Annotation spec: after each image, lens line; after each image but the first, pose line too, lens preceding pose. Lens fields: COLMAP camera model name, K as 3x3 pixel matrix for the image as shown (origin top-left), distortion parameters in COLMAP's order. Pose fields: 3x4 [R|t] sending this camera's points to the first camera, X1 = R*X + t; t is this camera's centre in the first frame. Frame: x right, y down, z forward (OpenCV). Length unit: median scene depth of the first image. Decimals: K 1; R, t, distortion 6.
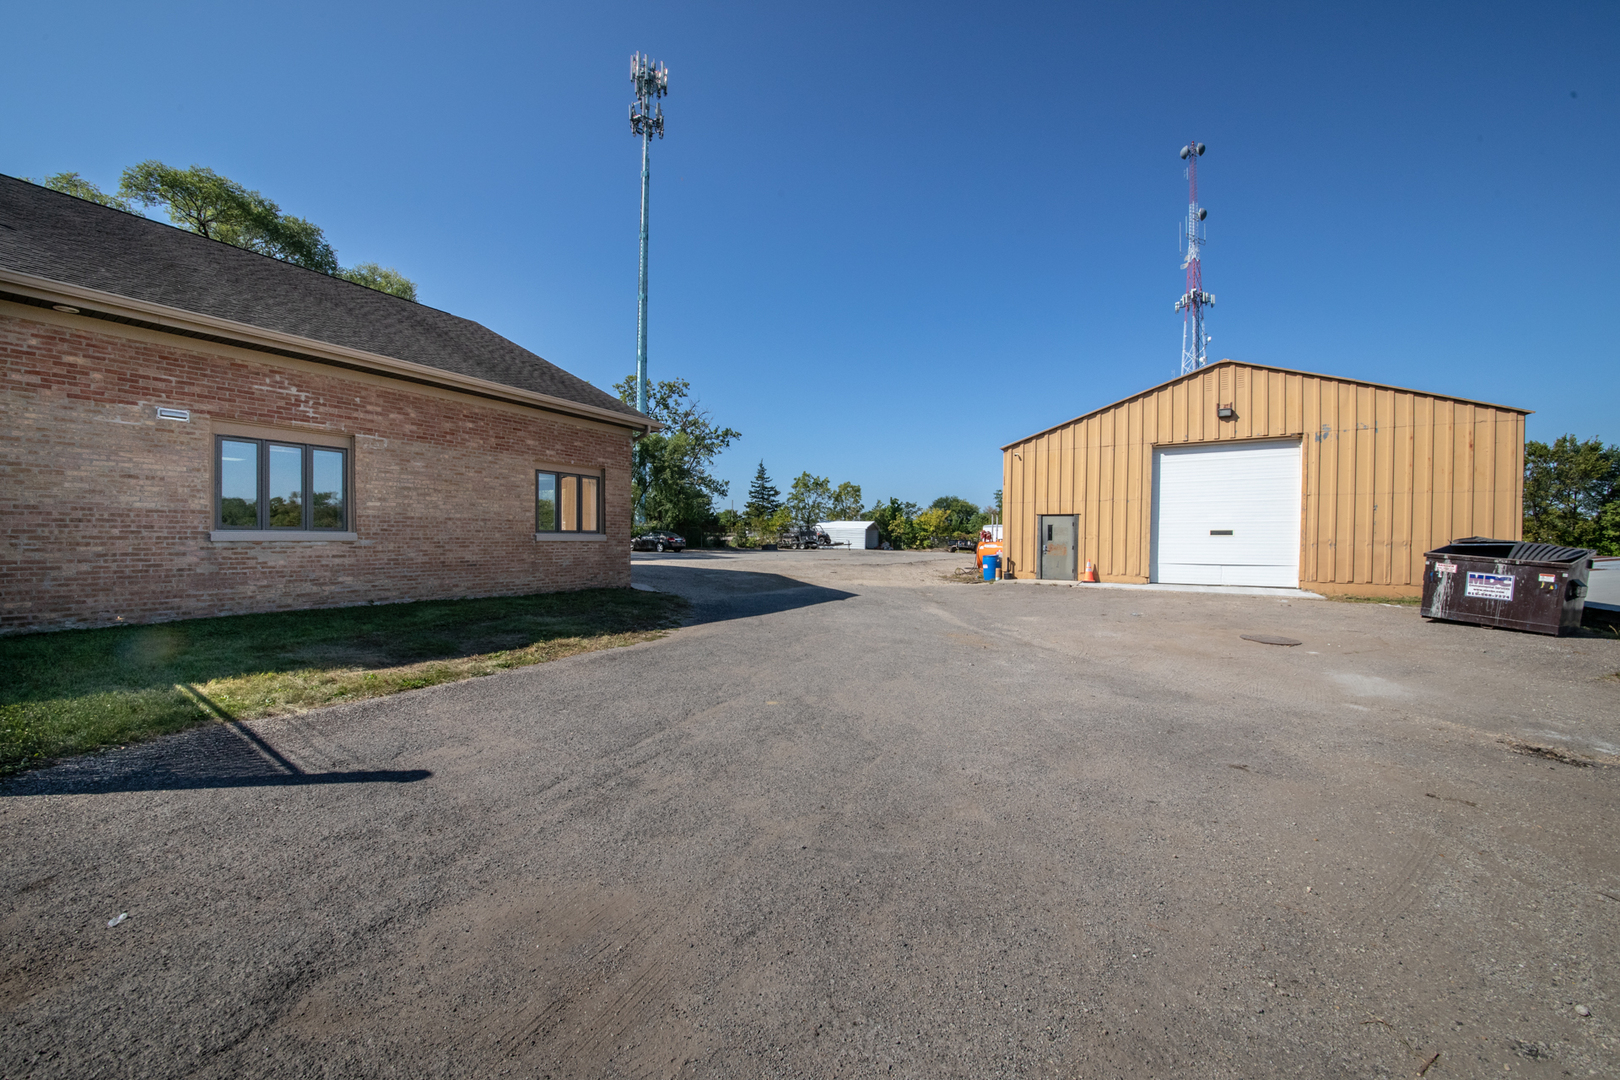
lens RADIAL K [[587.0, 0, 810.7], [0, 587.0, 546.7], [0, 0, 1]] dist [-0.019178, -0.000276]
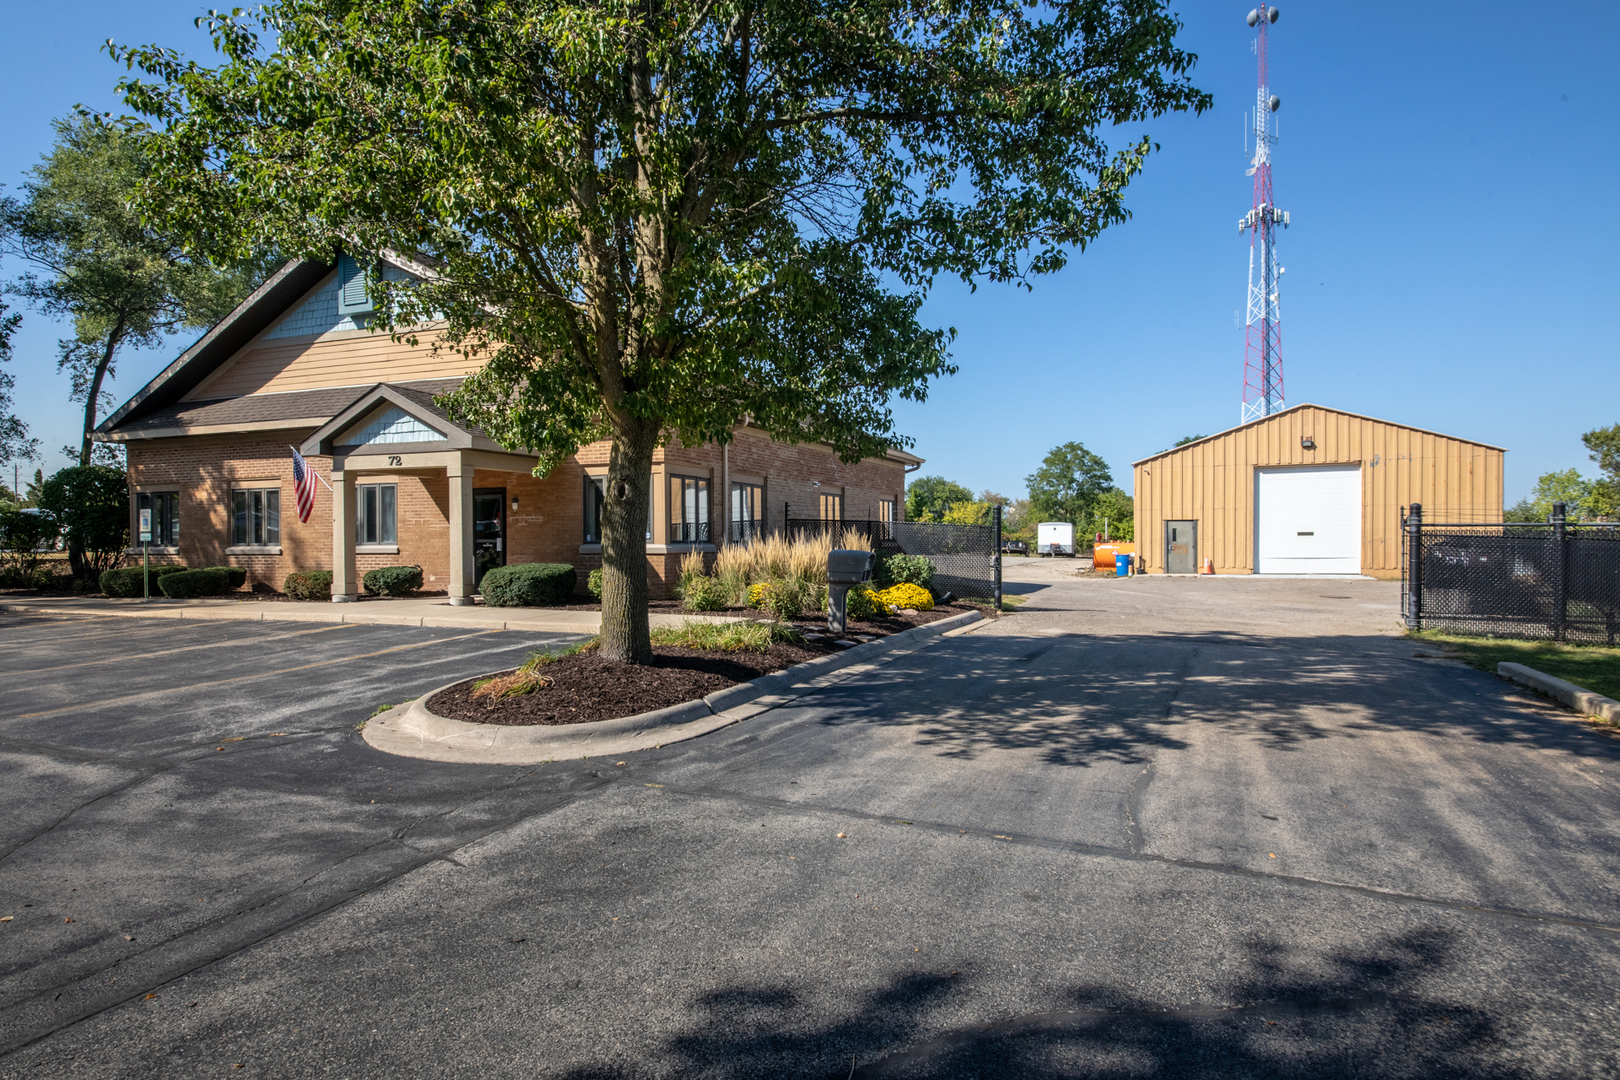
lens RADIAL K [[984.7, 0, 809.3], [0, 984.7, 538.4], [0, 0, 1]] dist [0.031033, 0.002114]
pose [[0.987571, -0.010433, 0.156826, -0.700468], [0.012699, 0.999829, -0.013451, 0.001504], [-0.156659, 0.015276, 0.987535, -0.966258]]
